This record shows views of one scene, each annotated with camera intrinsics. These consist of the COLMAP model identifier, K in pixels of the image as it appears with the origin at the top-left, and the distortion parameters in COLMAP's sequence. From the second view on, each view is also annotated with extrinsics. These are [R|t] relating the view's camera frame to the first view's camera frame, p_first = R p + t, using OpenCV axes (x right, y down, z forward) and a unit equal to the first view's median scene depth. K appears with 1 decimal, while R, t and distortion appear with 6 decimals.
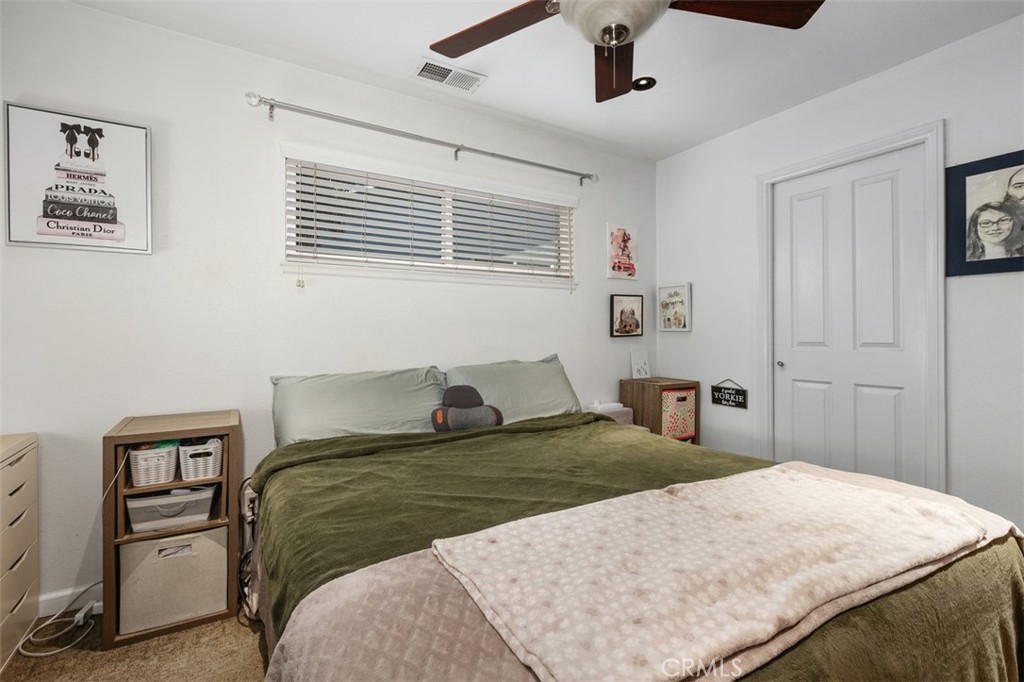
lens RADIAL K [[456.1, 0, 515.5], [0, 456.1, 339.3], [0, 0, 1]] dist [0.003851, 0.000292]
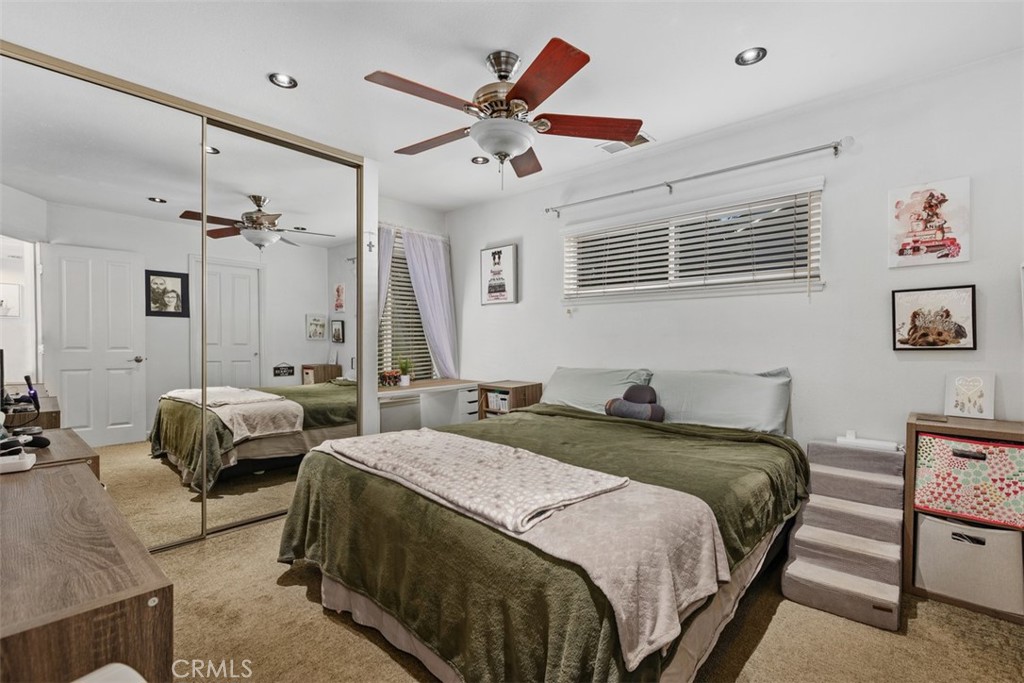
lens RADIAL K [[456.1, 0, 515.5], [0, 456.1, 339.8], [0, 0, 1]] dist [0.003851, 0.000292]
pose [[0.297087, 0.004298, -0.954841, 0.714886], [-0.018003, 0.999837, -0.001101, -0.009946], [0.954681, 0.017517, 0.297116, 0.228960]]
